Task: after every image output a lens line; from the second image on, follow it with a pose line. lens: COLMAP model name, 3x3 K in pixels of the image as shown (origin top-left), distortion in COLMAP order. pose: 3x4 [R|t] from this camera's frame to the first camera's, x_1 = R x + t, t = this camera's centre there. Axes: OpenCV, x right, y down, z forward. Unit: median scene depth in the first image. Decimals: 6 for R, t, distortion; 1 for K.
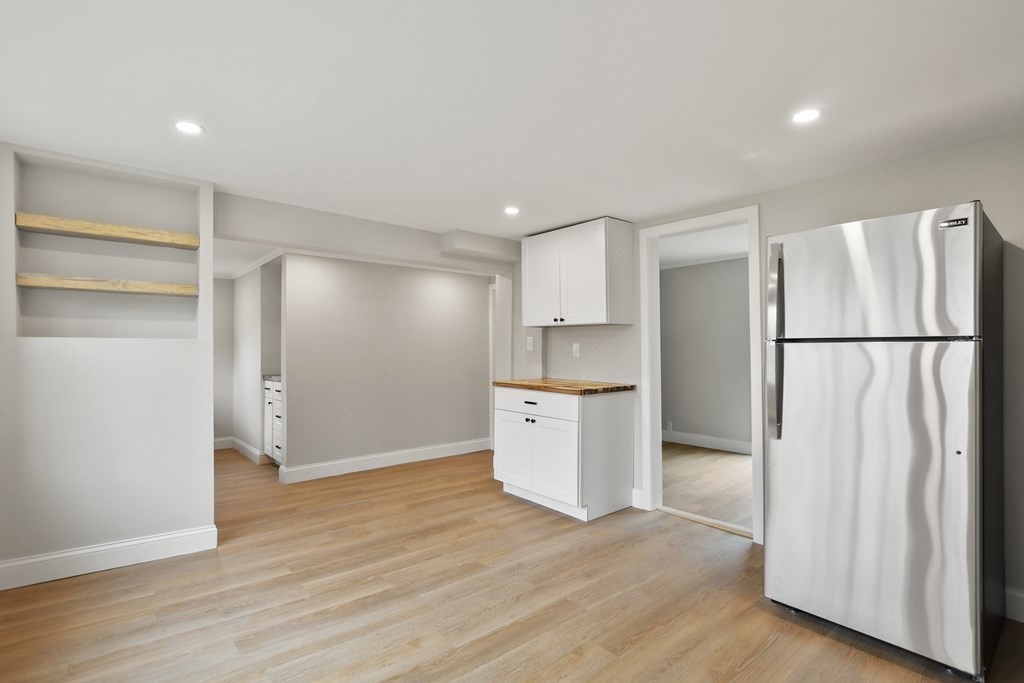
lens RADIAL K [[488.1, 0, 514.2], [0, 488.1, 351.7], [0, 0, 1]] dist [0.001216, 0.000293]
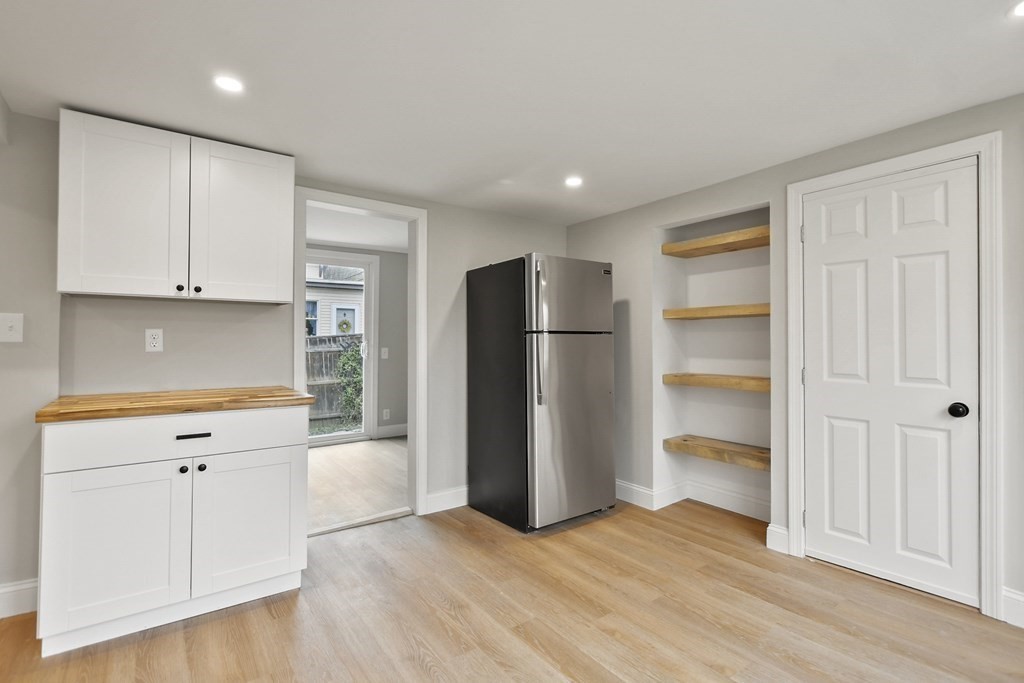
lens RADIAL K [[476.0, 0, 510.4], [0, 476.0, 337.0], [0, 0, 1]] dist [0.002217, 0.000442]
pose [[0.068839, 0.008803, 0.997589, -0.542287], [0.007991, 0.999924, -0.009375, 0.001633], [-0.997596, 0.008617, 0.068763, 0.694164]]
